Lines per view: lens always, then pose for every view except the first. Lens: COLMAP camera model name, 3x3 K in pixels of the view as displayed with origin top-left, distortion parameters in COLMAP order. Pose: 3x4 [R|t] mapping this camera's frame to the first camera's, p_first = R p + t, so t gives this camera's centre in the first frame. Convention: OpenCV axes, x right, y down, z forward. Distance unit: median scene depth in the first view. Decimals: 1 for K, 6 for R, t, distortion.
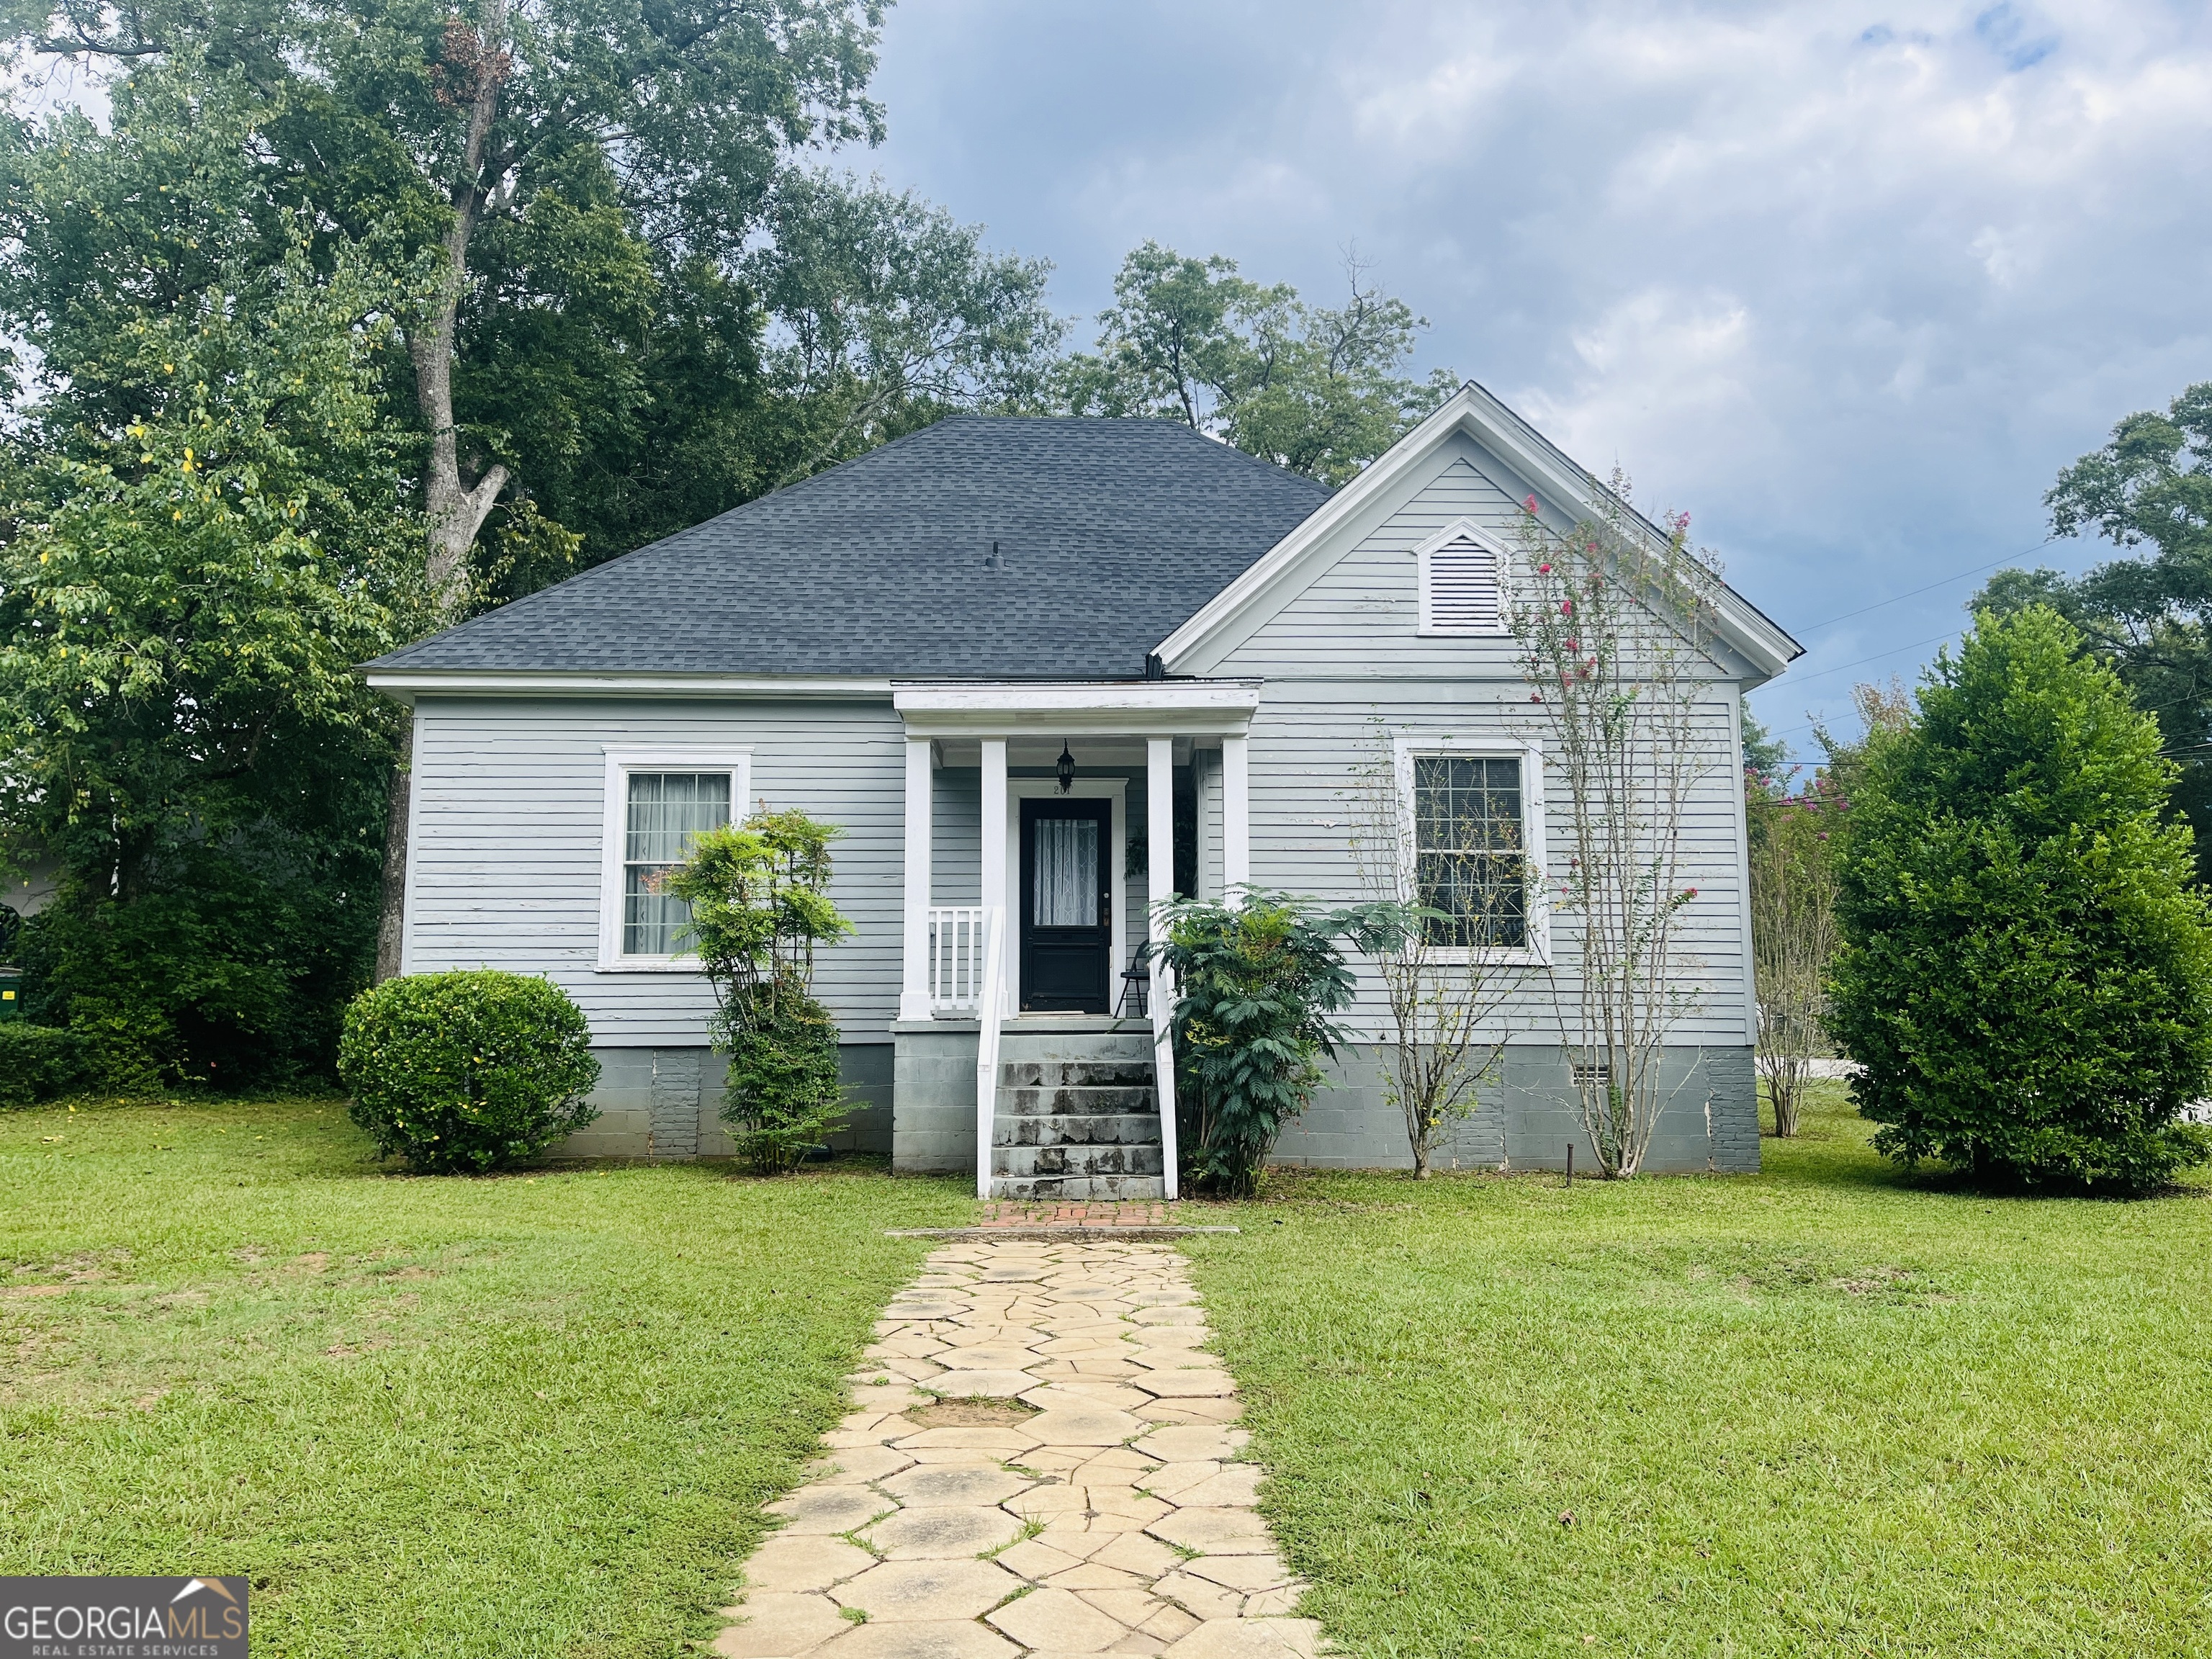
lens RADIAL K [[1687.3, 0, 1102.4], [0, 1687.3, 831.9], [0, 0, 1]] dist [0.069707, -0.091713]
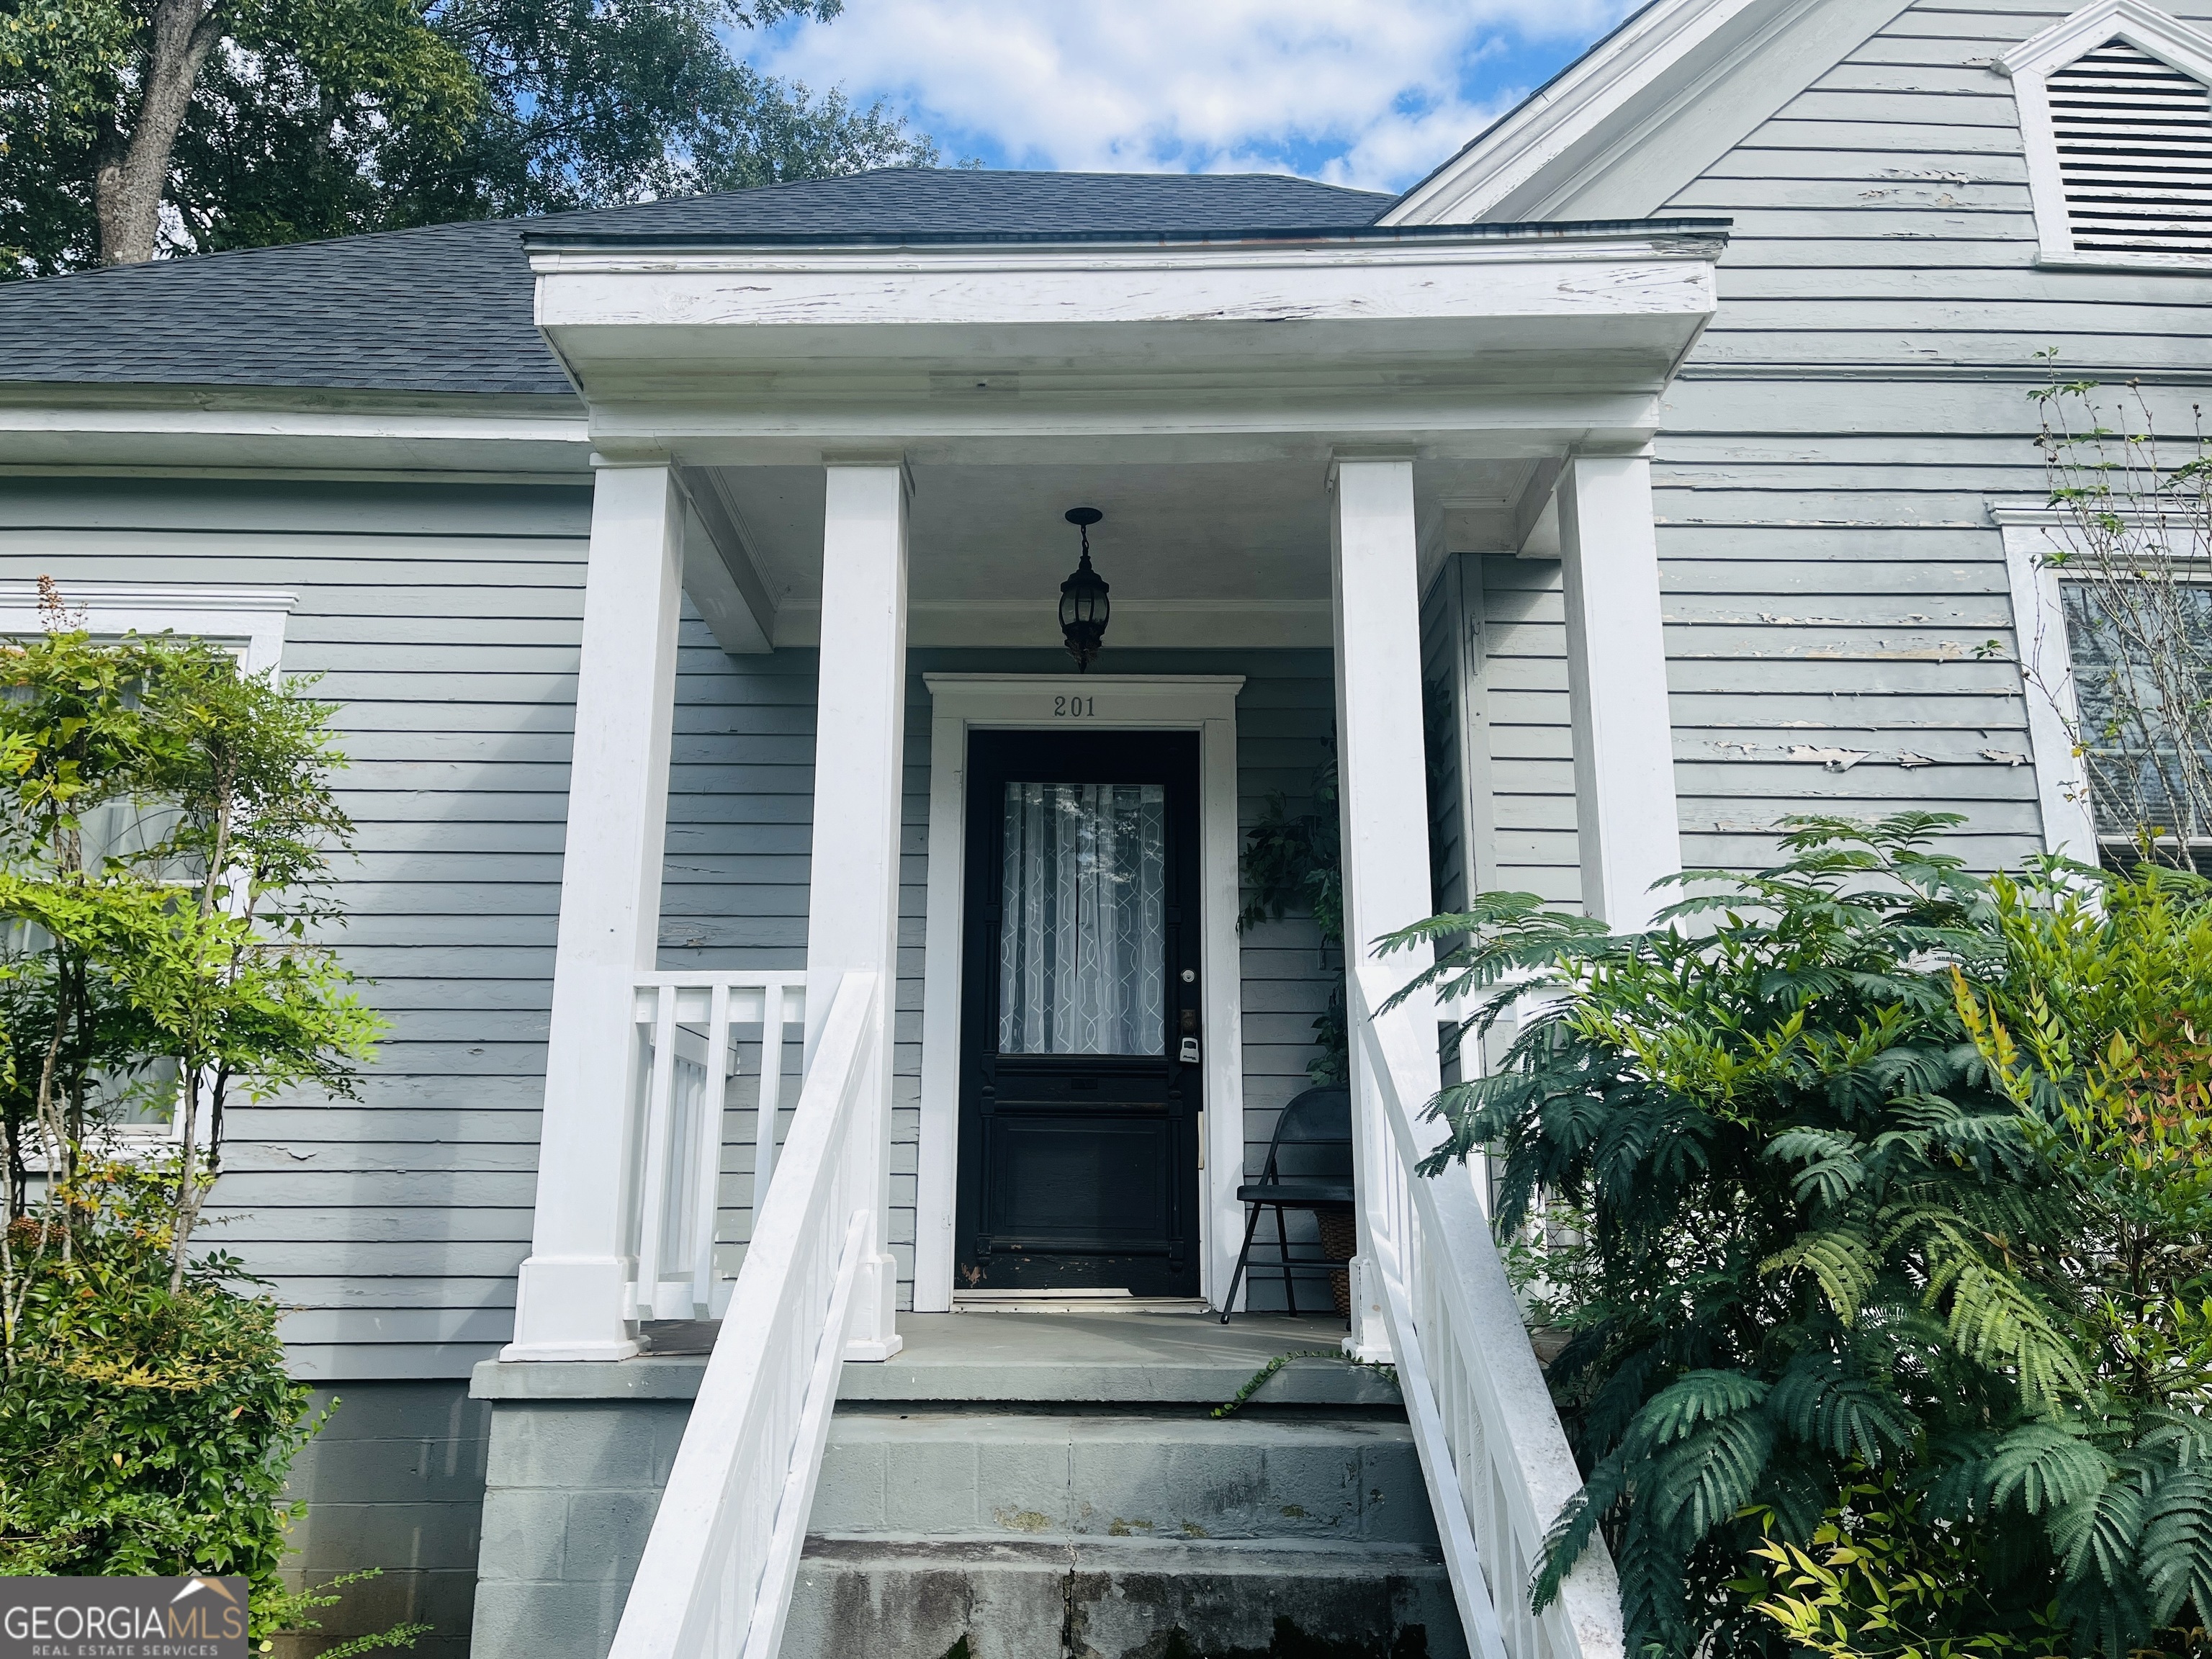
lens RADIAL K [[1687.3, 0, 1102.4], [0, 1687.3, 831.9], [0, 0, 1]] dist [0.069707, -0.091713]
pose [[0.999921, 0.004806, -0.011637, -0.013224], [-0.005959, 0.994856, -0.101124, 0.045395], [0.011091, 0.101186, 0.994806, 0.634090]]
